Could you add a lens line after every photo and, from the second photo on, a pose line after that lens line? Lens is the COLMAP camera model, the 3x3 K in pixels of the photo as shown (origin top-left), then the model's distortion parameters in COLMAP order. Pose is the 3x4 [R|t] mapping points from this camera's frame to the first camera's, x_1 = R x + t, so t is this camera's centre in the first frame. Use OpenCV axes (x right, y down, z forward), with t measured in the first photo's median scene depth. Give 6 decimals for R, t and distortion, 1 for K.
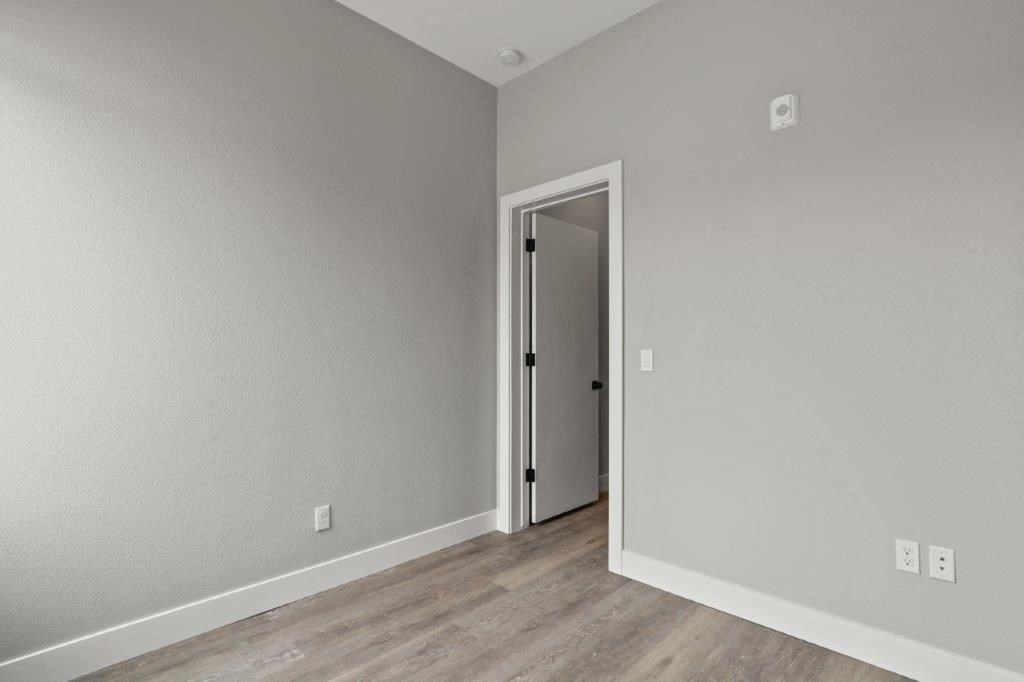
lens RADIAL K [[480.1, 0, 509.0], [0, 480.1, 345.5], [0, 0, 1]] dist [-0.001330, -0.000123]
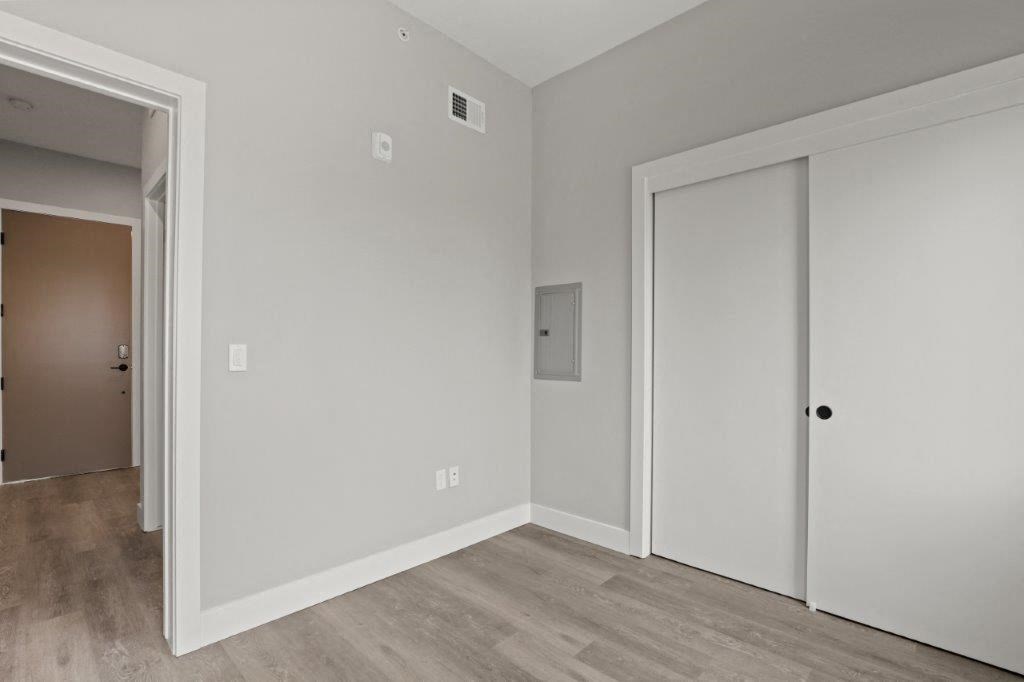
lens RADIAL K [[480.1, 0, 509.0], [0, 480.1, 345.5], [0, 0, 1]] dist [-0.001330, -0.000123]
pose [[0.021325, 0.001271, 0.999772, -0.647722], [-0.031038, 0.999518, -0.000609, -0.002414], [-0.999291, -0.031018, 0.021354, 0.678683]]
